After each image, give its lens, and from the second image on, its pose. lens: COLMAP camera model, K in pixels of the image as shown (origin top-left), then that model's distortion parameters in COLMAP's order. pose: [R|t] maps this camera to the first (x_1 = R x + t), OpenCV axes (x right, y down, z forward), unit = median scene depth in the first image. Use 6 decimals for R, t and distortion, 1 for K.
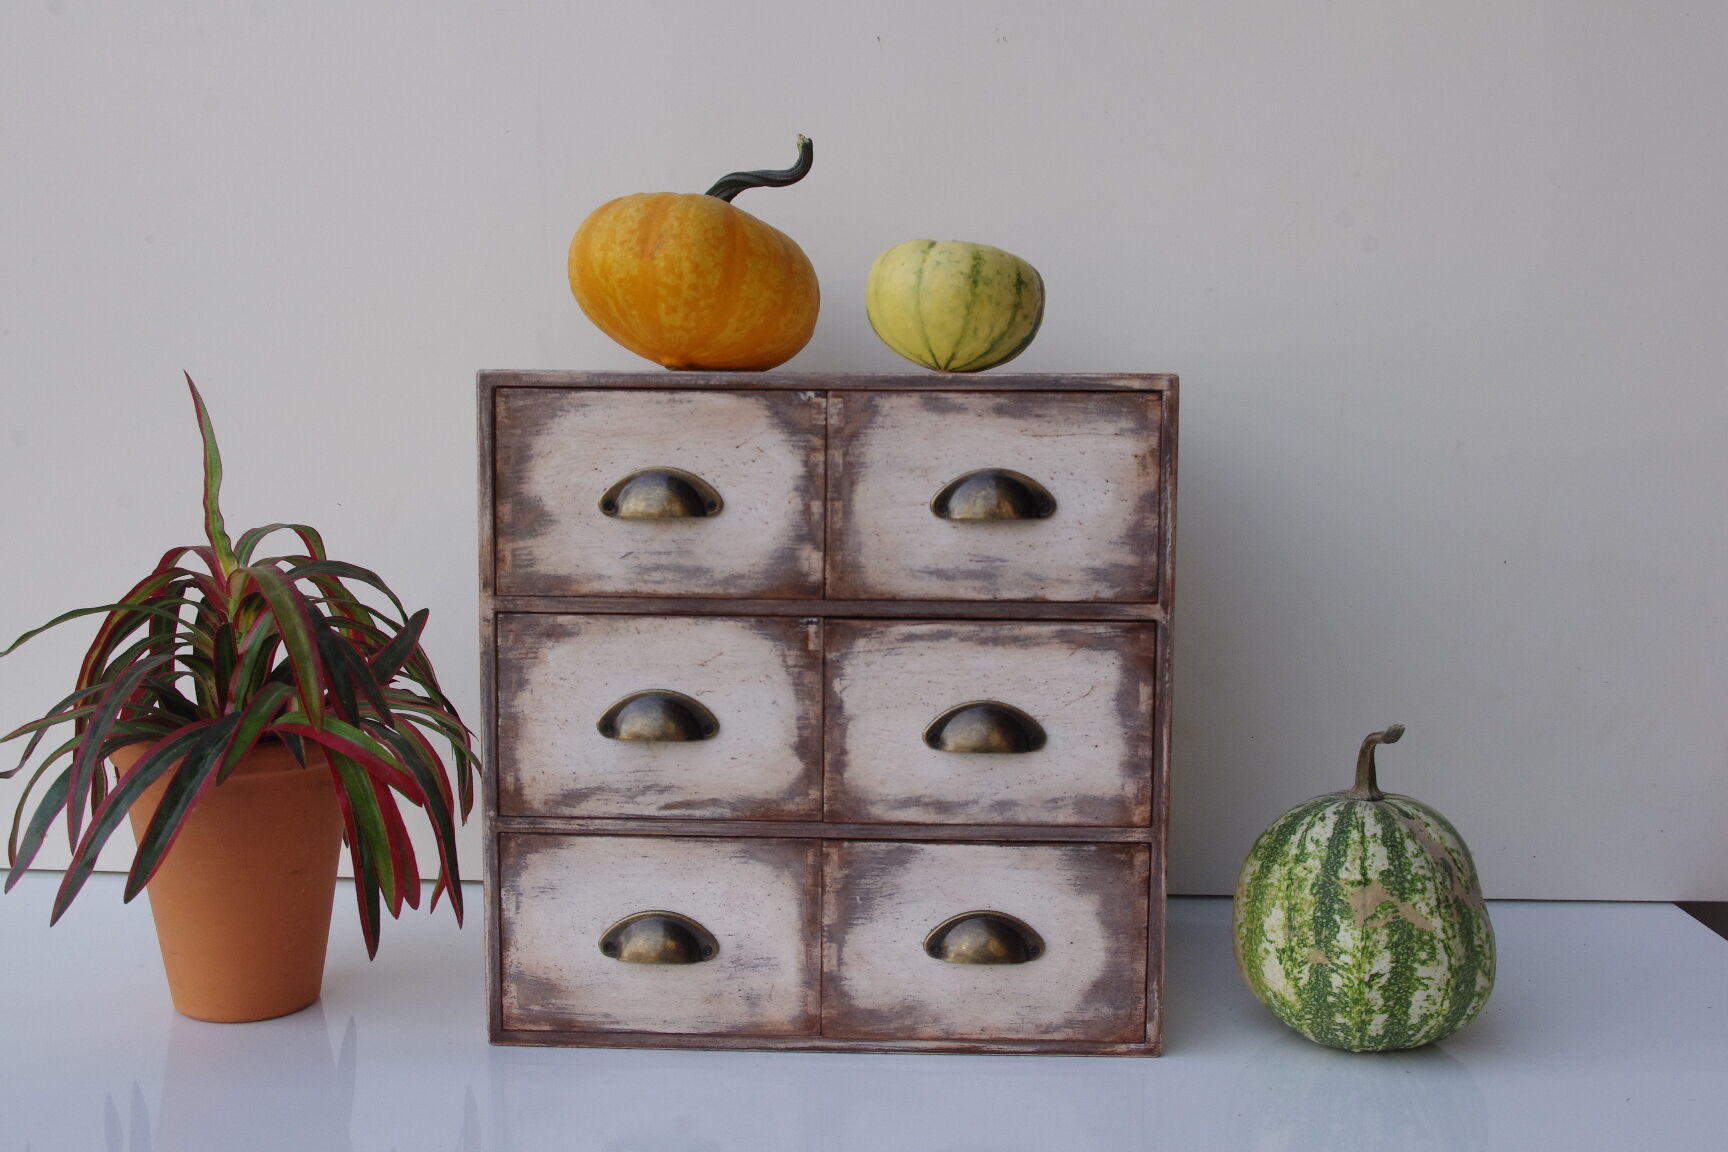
lens RADIAL K [[1889.2, 0, 926.4], [0, 1889.2, 545.2], [0, 0, 1]] dist [-0.022659, 0.000000]
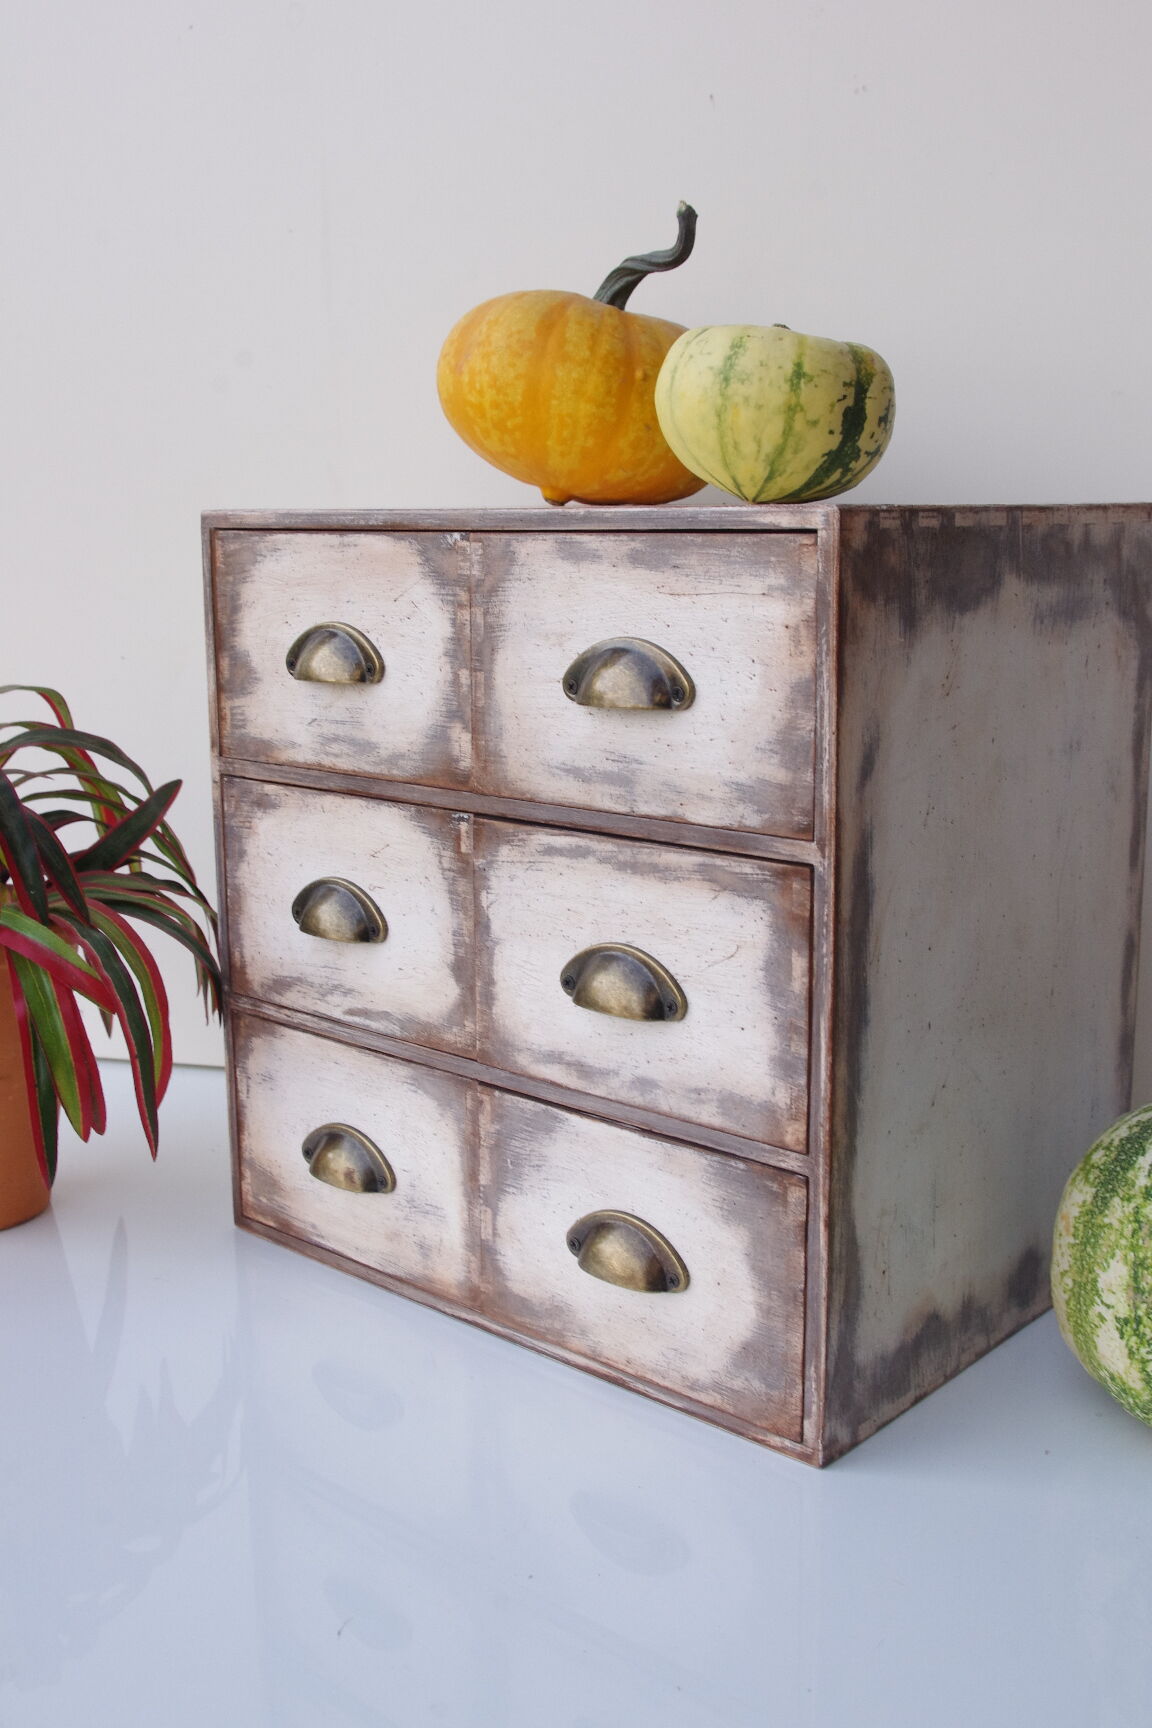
lens RADIAL K [[1889.2, 0, 531.7], [0, 1889.2, 828.0], [0, 0, 1]] dist [-0.022659, 0.000000]
pose [[0.735898, 0.101679, -0.669415, 0.505466], [-0.043602, 0.993725, 0.103007, -0.040283], [0.675688, -0.046615, 0.735713, 0.418755]]
